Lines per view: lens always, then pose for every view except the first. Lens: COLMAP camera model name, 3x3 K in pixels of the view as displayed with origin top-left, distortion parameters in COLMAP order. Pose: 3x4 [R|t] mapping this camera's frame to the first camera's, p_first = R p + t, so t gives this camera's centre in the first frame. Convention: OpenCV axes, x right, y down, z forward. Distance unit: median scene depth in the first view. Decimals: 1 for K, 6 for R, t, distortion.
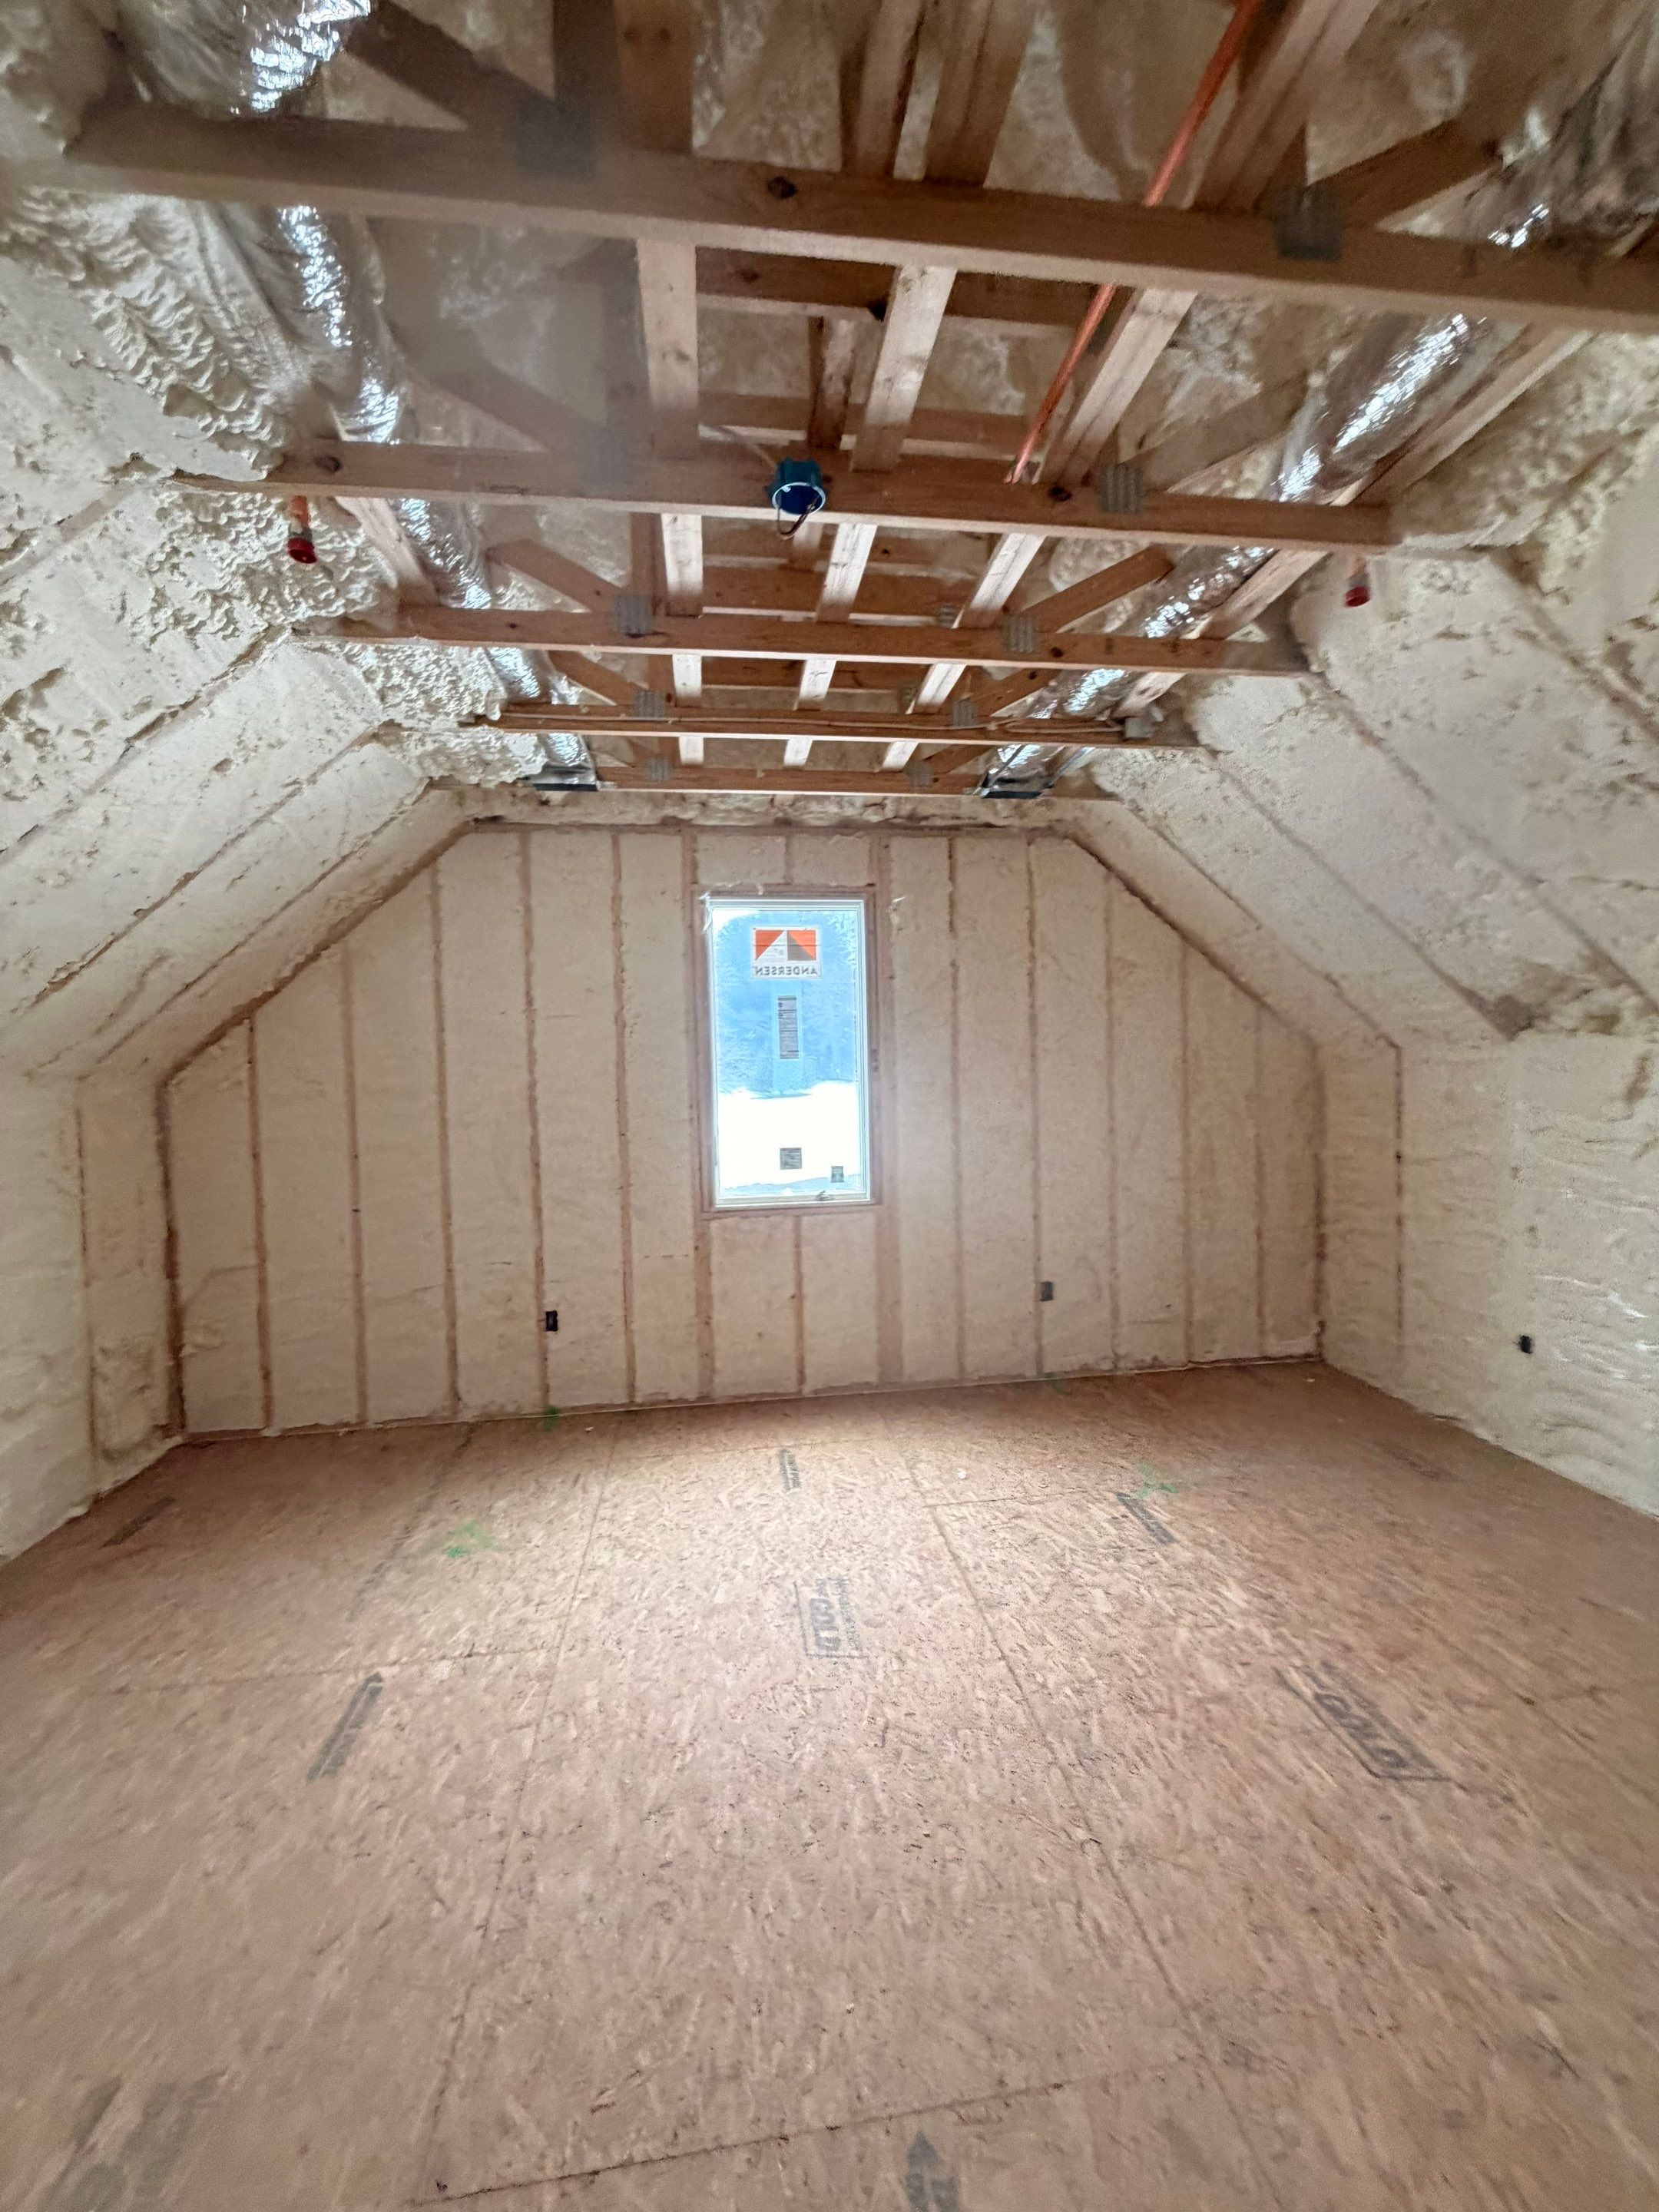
lens RADIAL K [[872.9, 0, 830.8], [0, 872.9, 1105.2], [0, 0, 1]] dist [-0.001831, 0.000355]
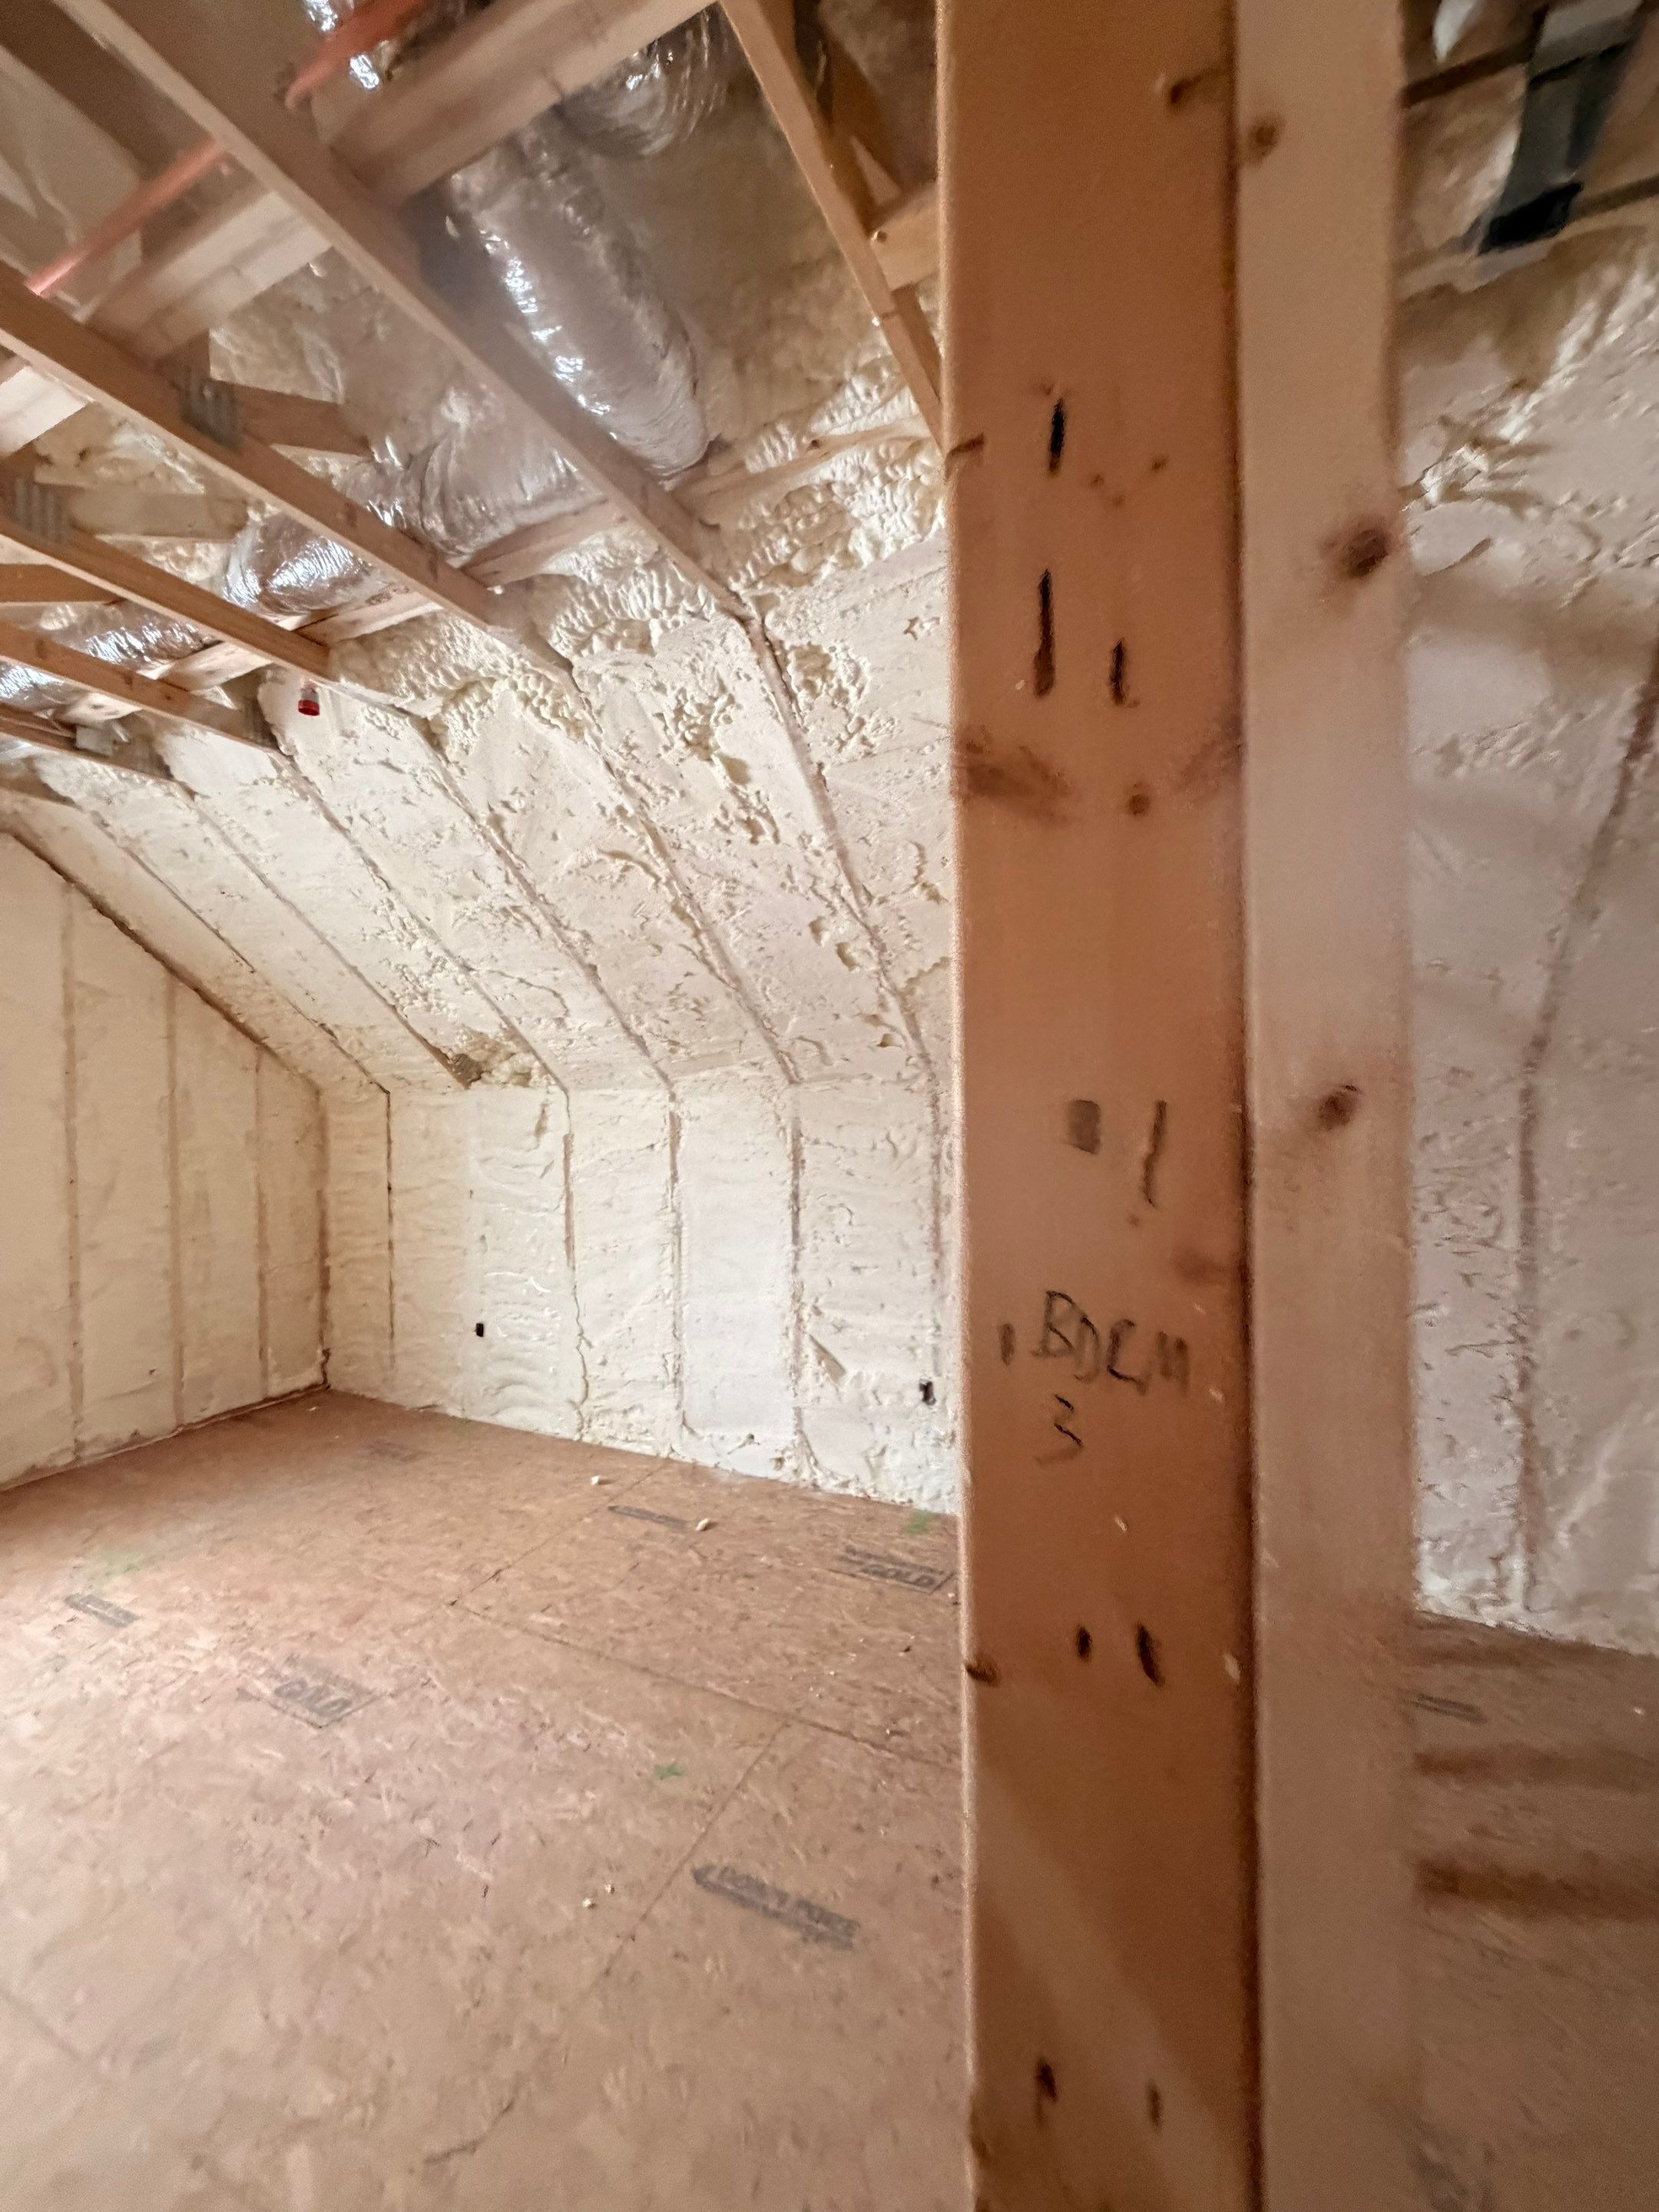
lens RADIAL K [[872.9, 0, 828.1], [0, 872.9, 1101.5], [0, 0, 1]] dist [-0.001831, 0.000355]
pose [[0.545220, 0.013501, 0.838185, 0.010020], [0.028243, 0.999007, -0.034463, 0.001938], [-0.837817, 0.042462, 0.544297, -0.157958]]
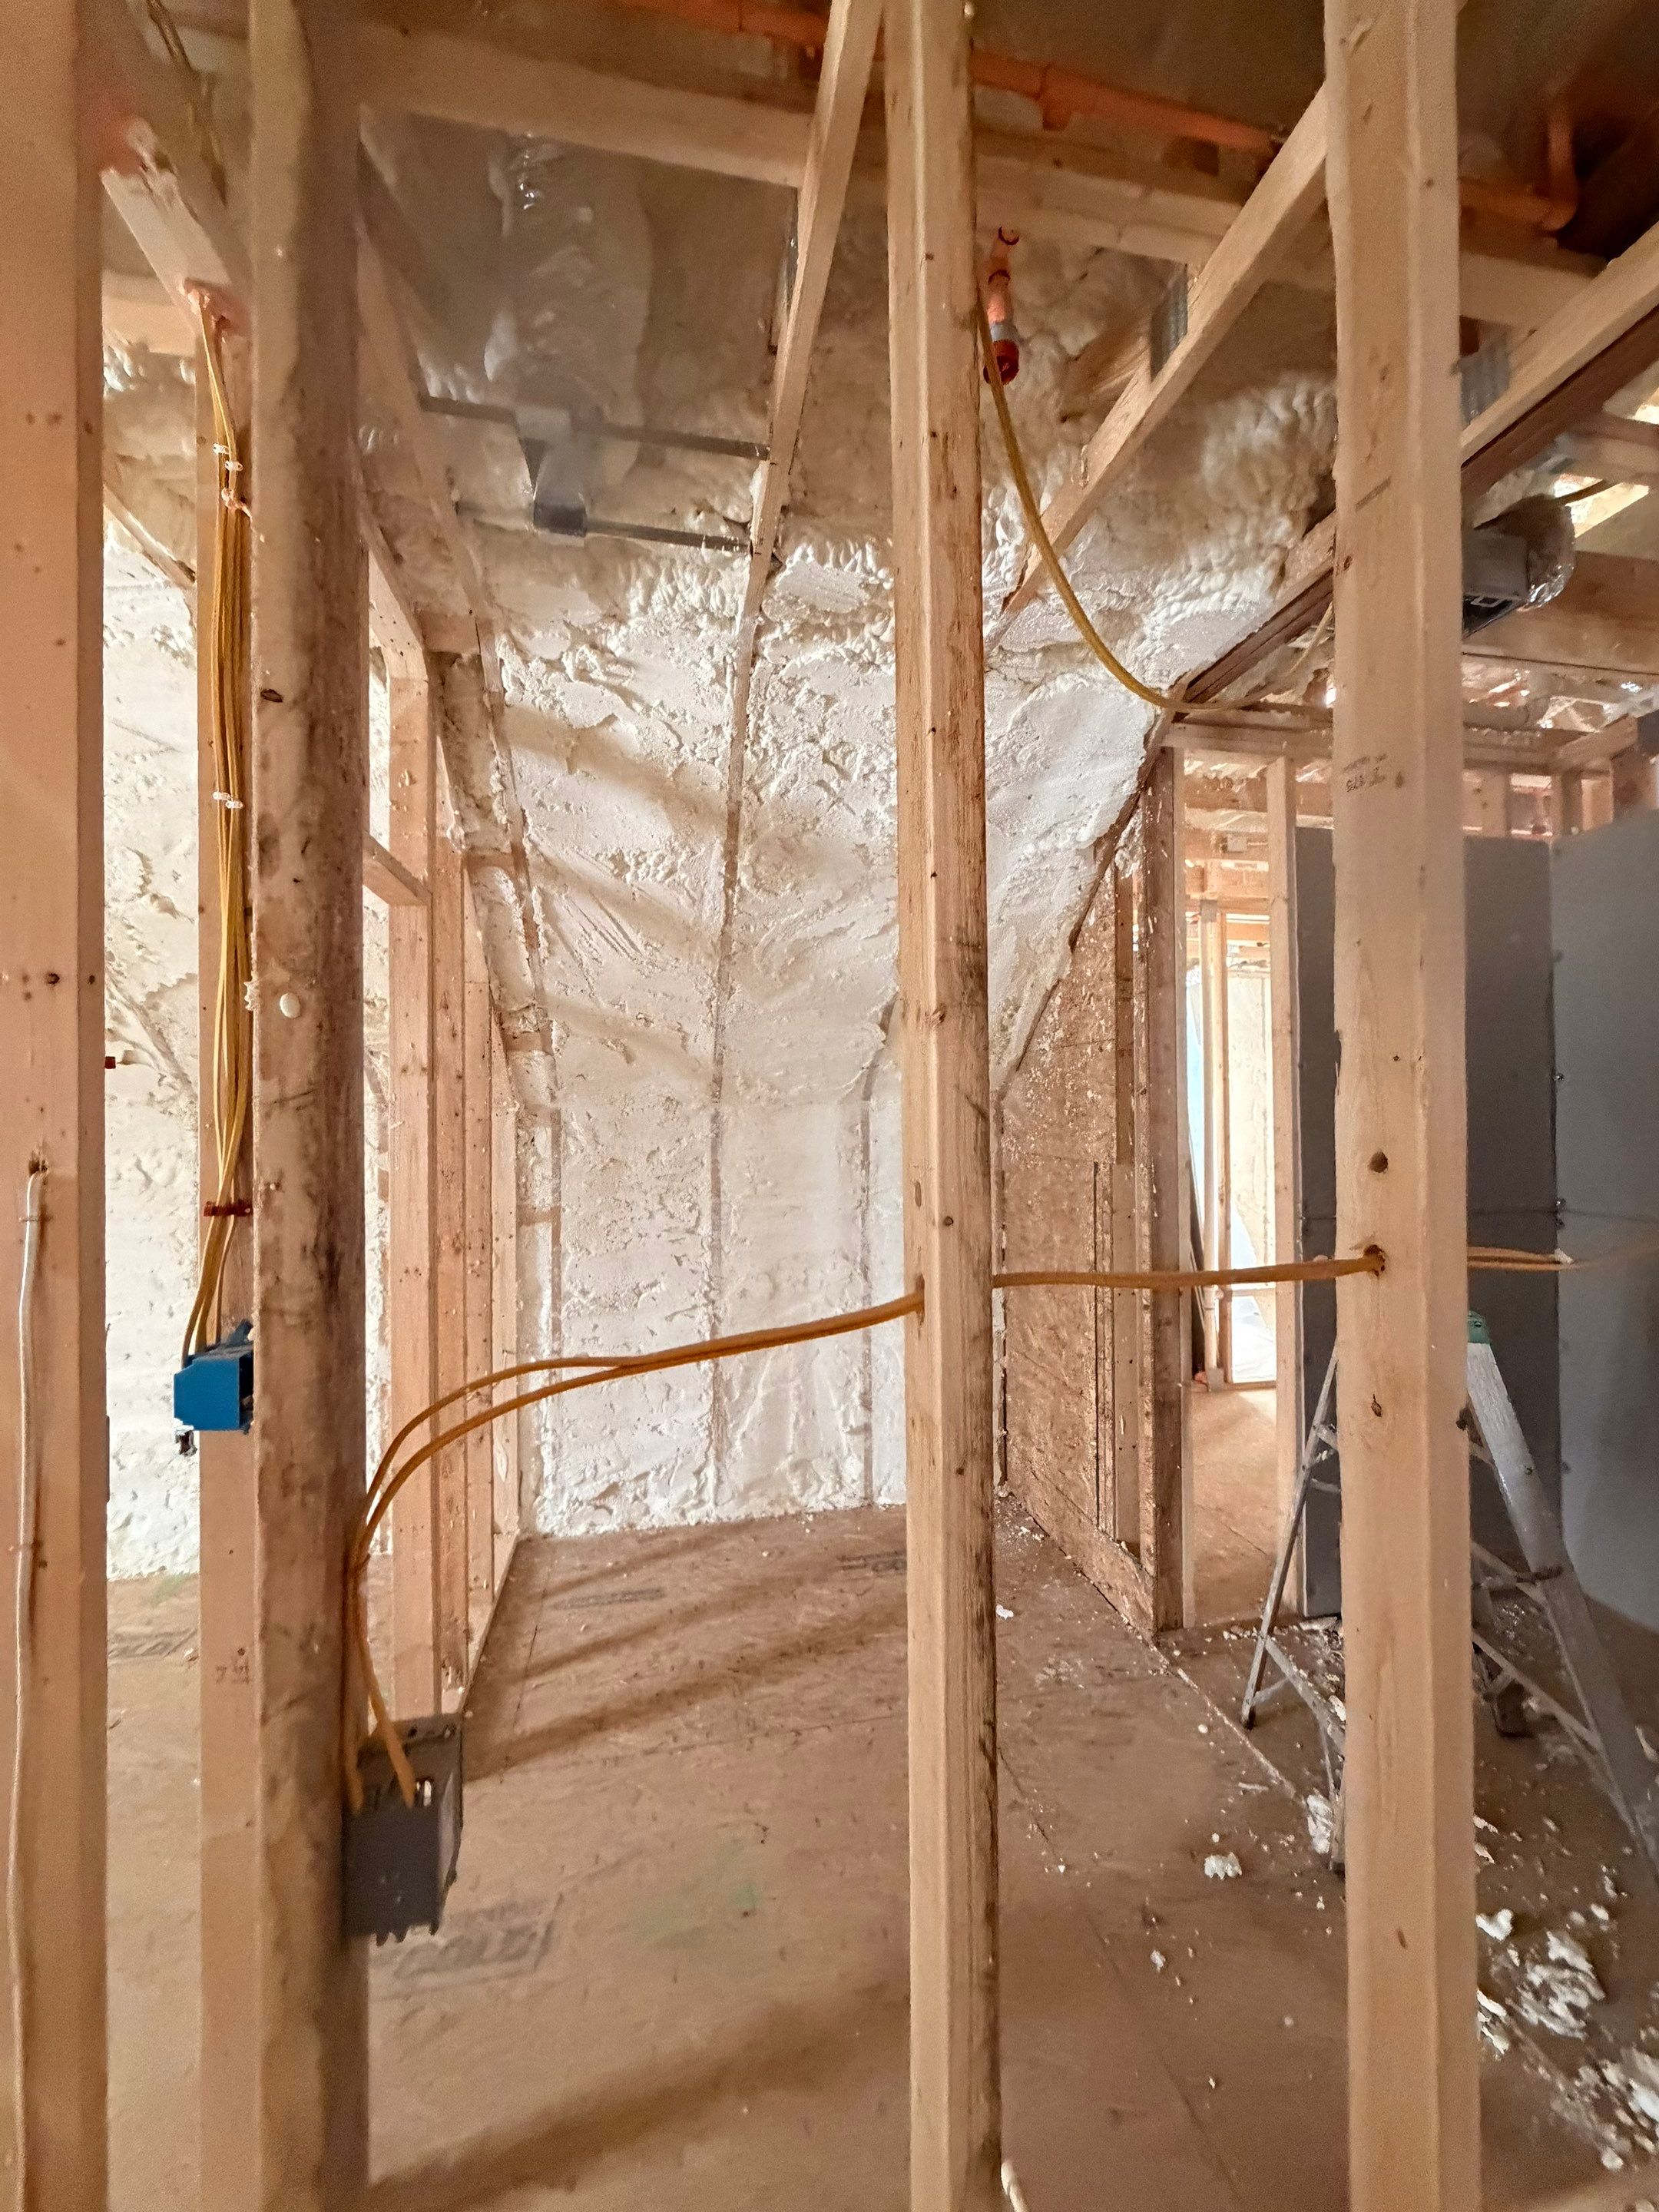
lens RADIAL K [[872.9, 0, 828.0], [0, 872.9, 1100.0], [0, 0, 1]] dist [-0.001831, 0.000355]
pose [[-0.059127, 0.038818, 0.997495, -0.067530], [0.046092, 0.998284, -0.036117, 0.010247], [-0.997186, 0.043841, -0.060815, -0.367780]]
